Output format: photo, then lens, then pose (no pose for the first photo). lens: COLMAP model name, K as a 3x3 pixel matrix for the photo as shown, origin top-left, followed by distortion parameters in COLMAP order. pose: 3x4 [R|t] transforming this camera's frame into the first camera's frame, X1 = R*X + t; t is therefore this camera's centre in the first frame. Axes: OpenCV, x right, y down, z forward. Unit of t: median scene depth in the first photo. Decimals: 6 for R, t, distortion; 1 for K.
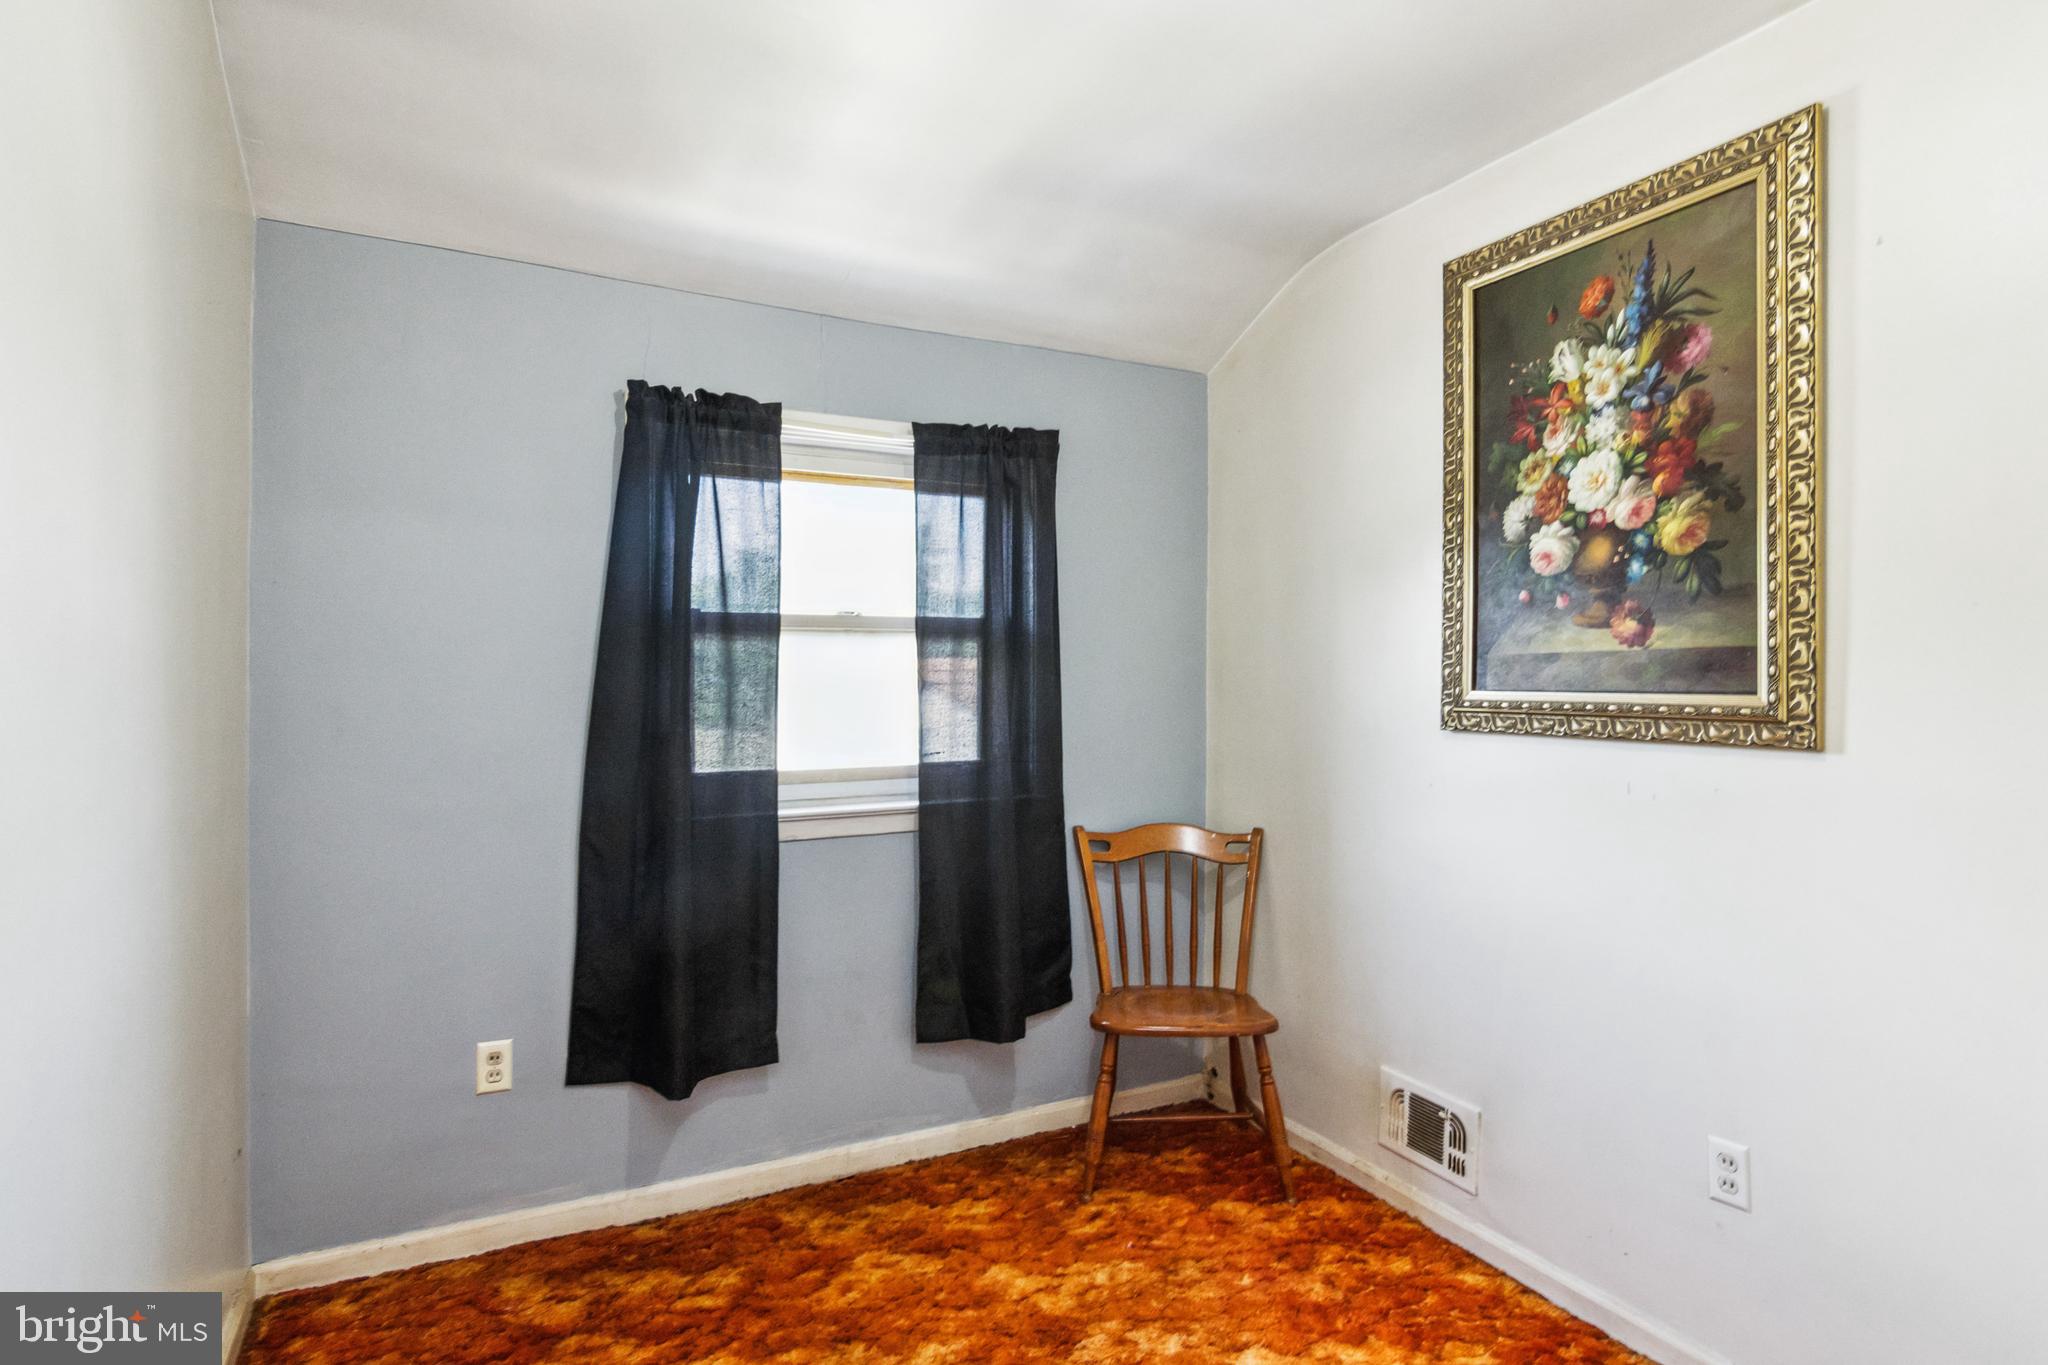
lens RADIAL K [[1074.9, 0, 1019.8], [0, 1074.9, 688.1], [0, 0, 1]] dist [-0.009755, 0.009017]
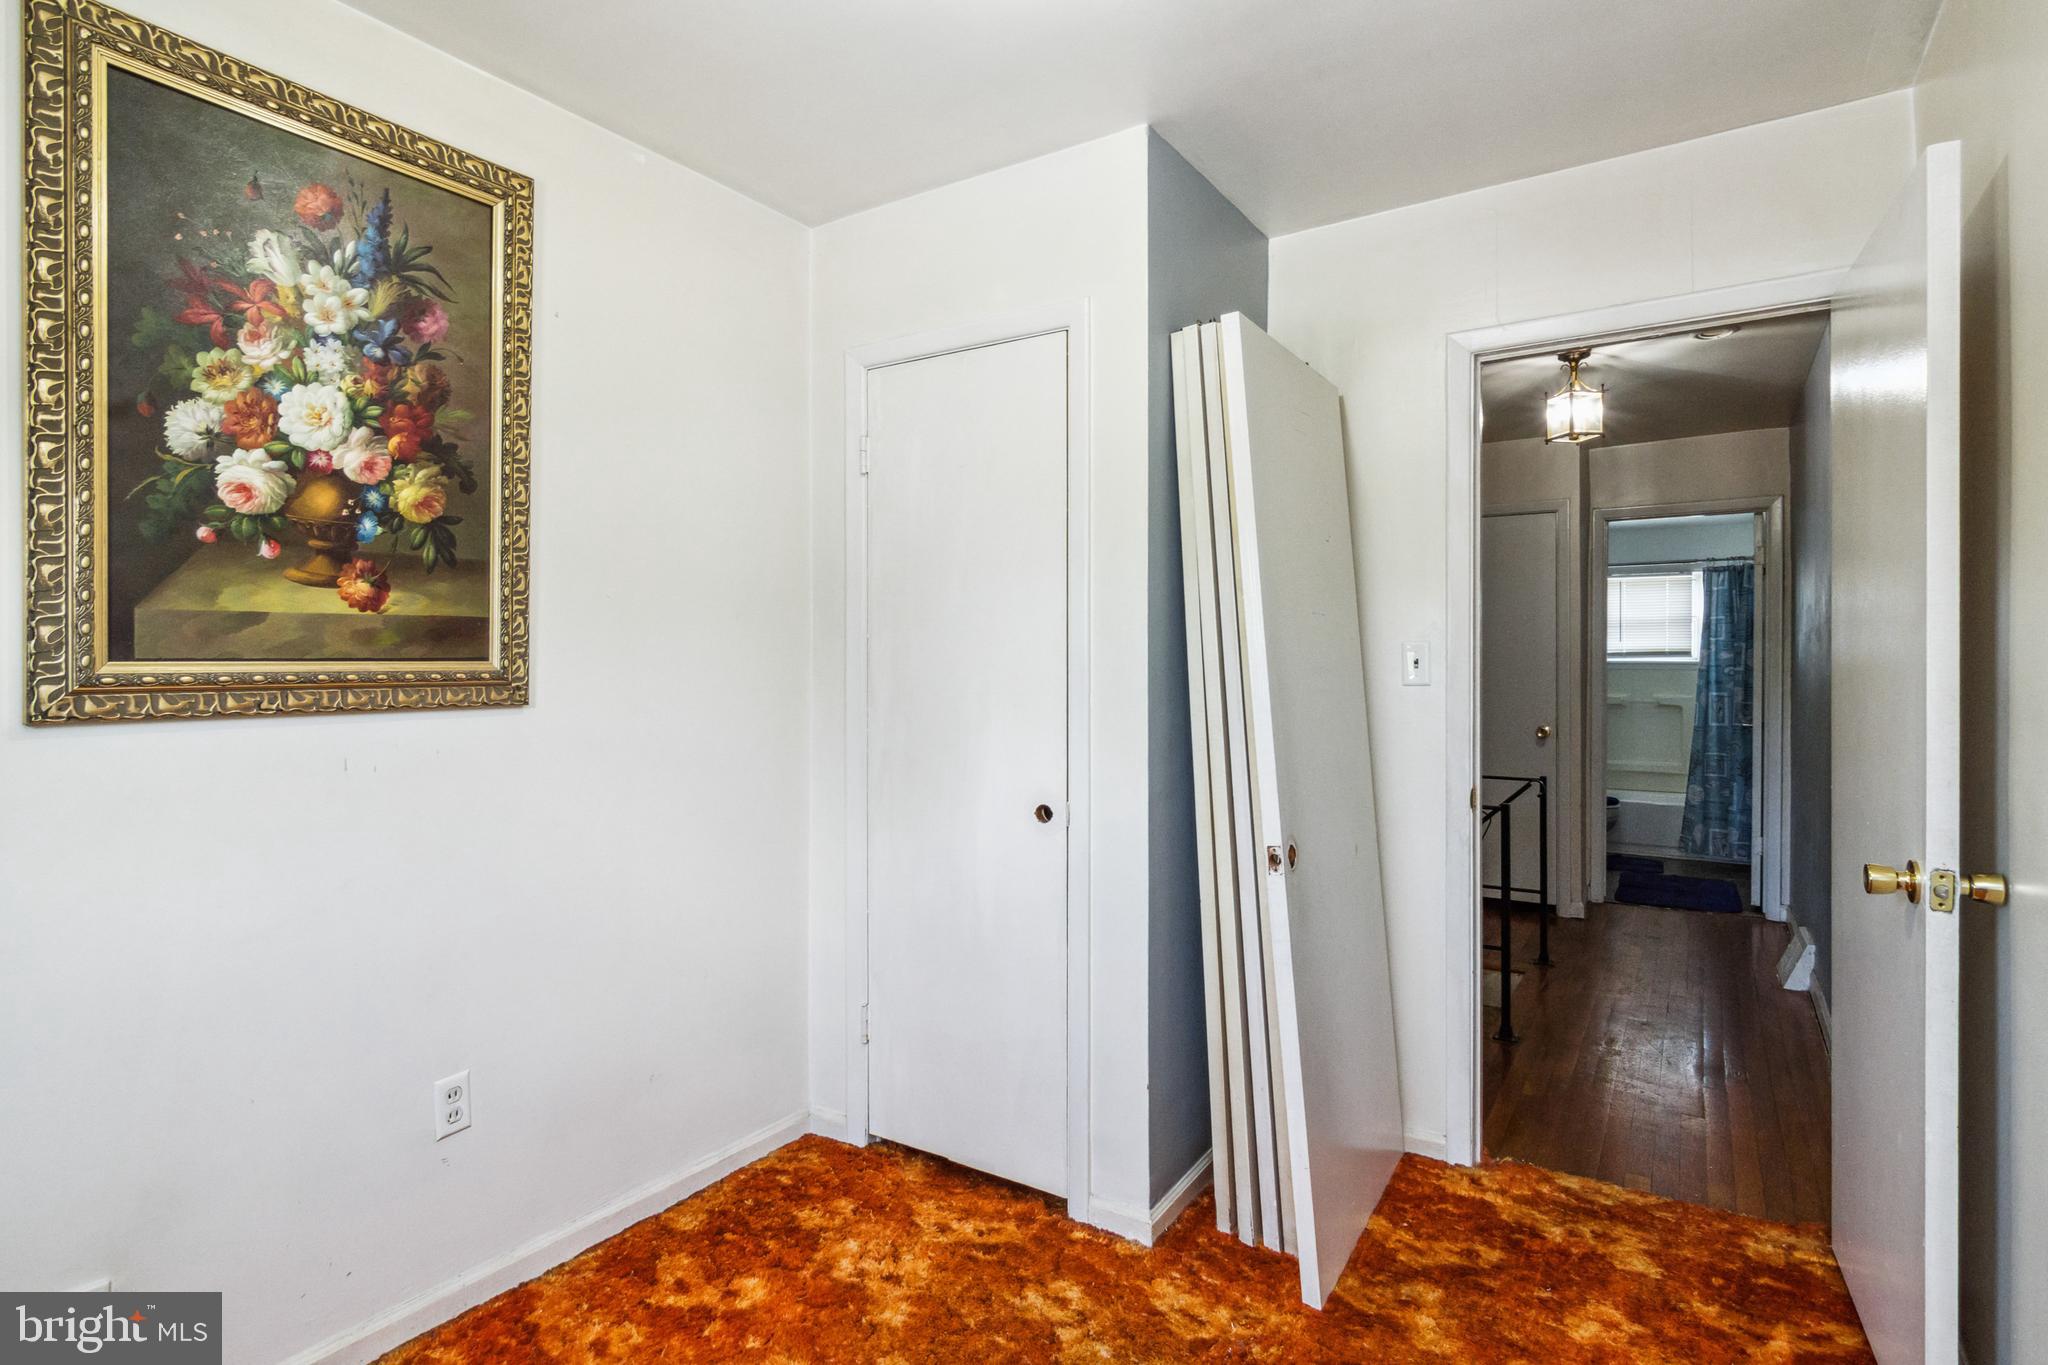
lens RADIAL K [[1074.9, 0, 945.5], [0, 1074.9, 640.9], [0, 0, 1]] dist [-0.009755, 0.009017]
pose [[-0.467036, 0.001822, 0.884236, -0.486608], [-0.002673, 0.999990, -0.003473, -0.010615], [-0.884234, -0.003986, -0.467027, 0.991738]]
